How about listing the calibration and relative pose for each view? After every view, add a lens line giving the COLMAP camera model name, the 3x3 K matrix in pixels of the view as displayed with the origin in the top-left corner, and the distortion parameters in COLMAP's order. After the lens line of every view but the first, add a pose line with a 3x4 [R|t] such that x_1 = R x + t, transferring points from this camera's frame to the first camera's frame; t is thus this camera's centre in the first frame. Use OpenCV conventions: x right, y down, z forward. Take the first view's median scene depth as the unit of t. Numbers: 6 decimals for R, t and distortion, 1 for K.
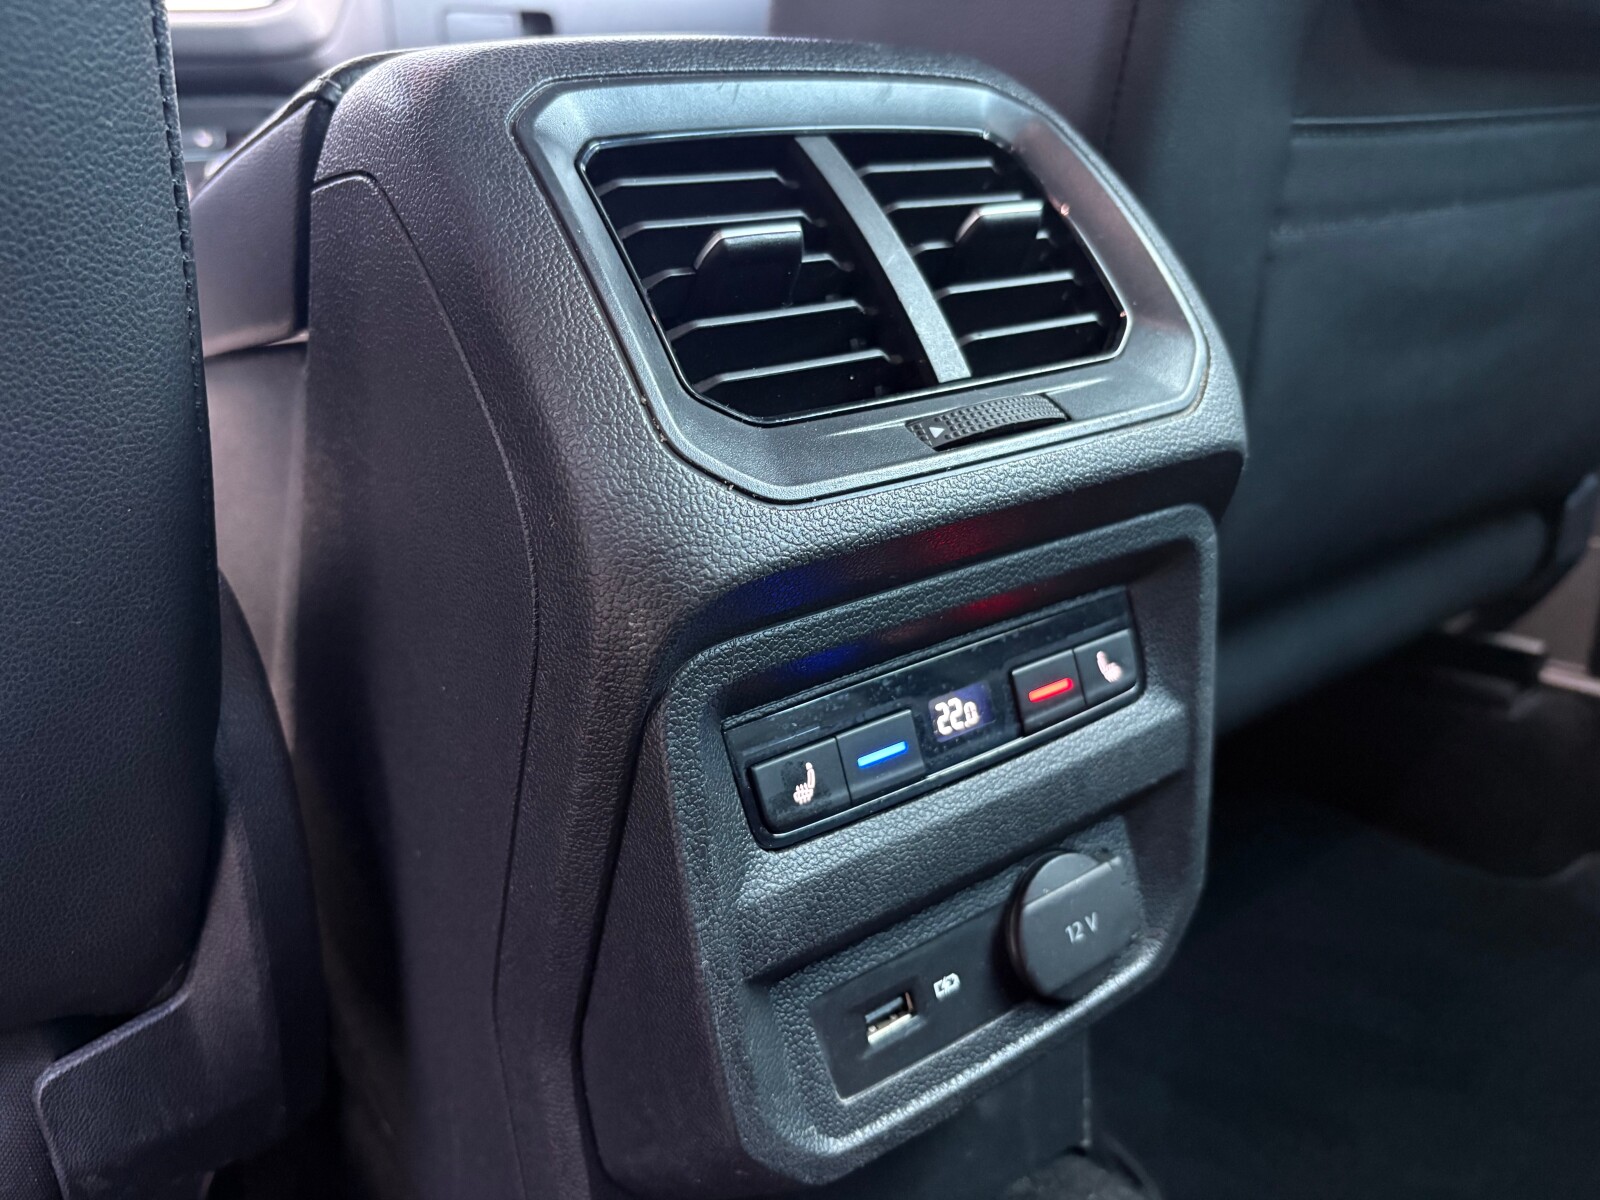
lens RADIAL K [[1215.0, 0, 792.2], [0, 1215.0, 599.8], [0, 0, 1]] dist [0.013517, -0.002697]
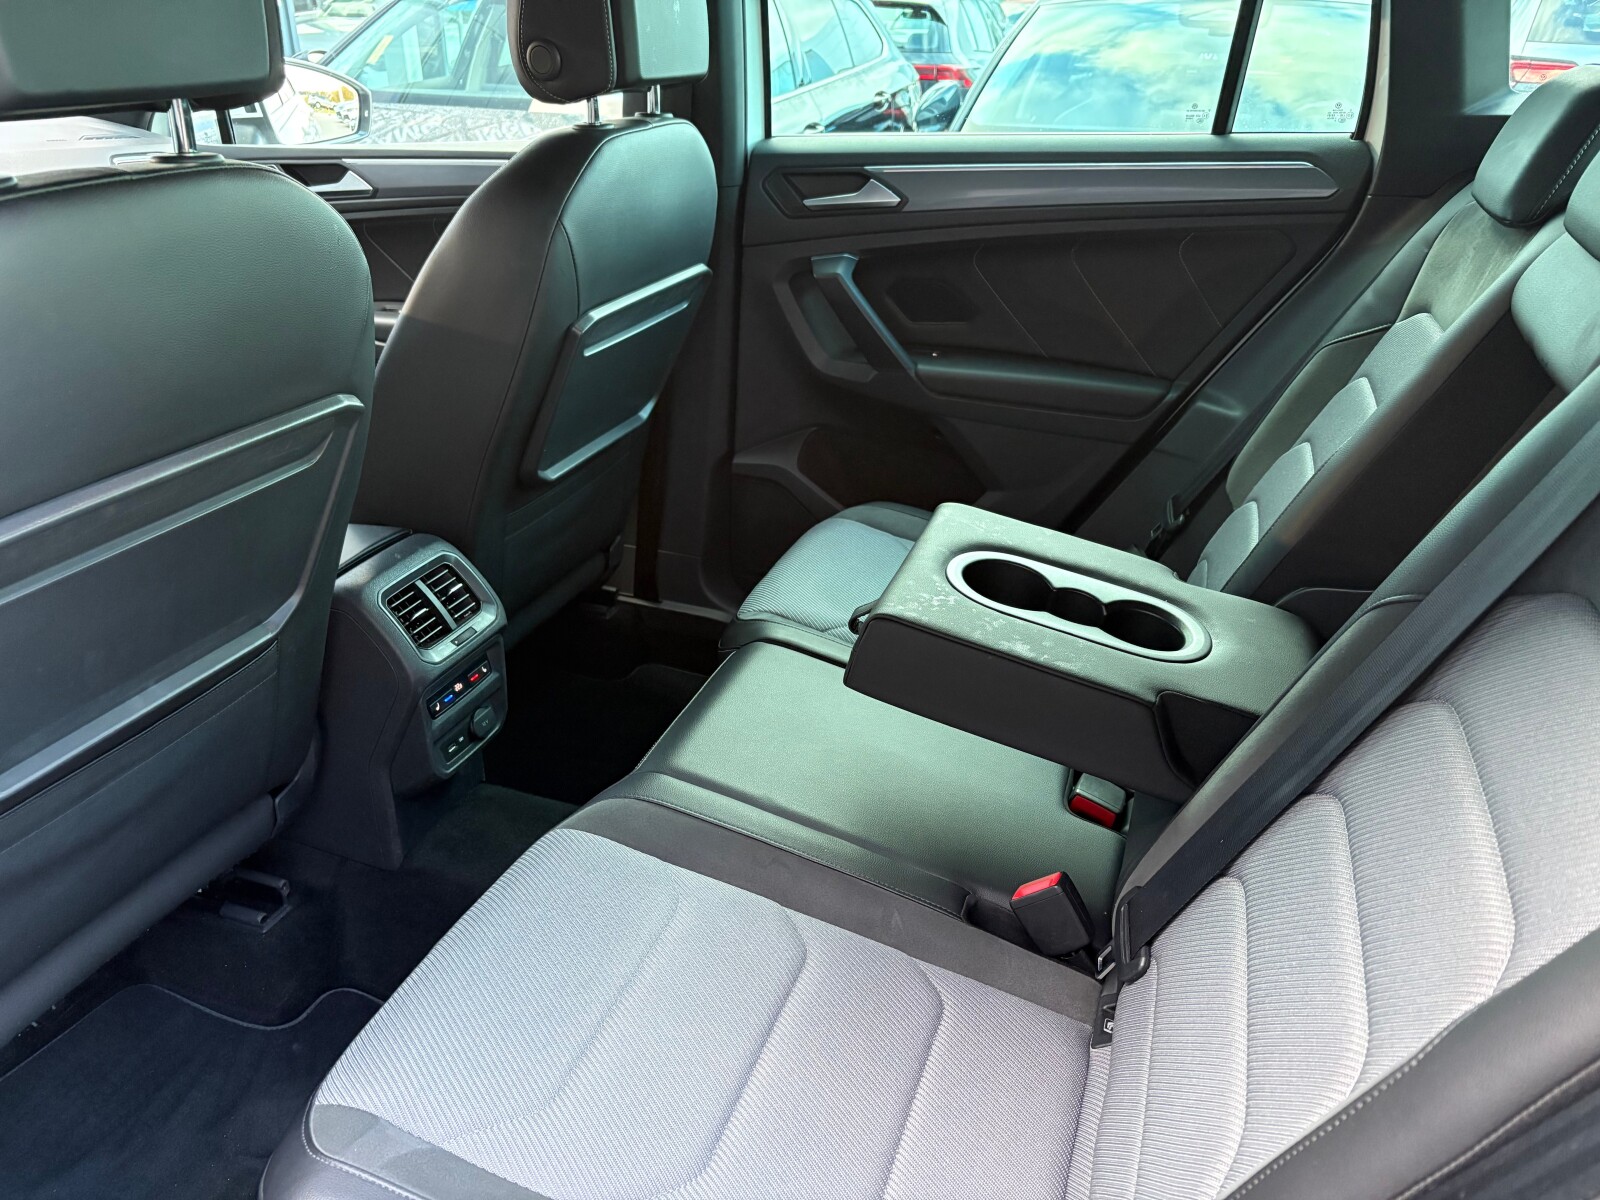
lens RADIAL K [[1215.0, 0, 792.2], [0, 1215.0, 599.8], [0, 0, 1]] dist [0.013517, -0.002697]
pose [[0.824579, -0.159635, 0.542757, -1.362470], [0.081254, 0.982836, 0.165626, -0.954659], [-0.559881, -0.092471, 0.823397, -3.788736]]
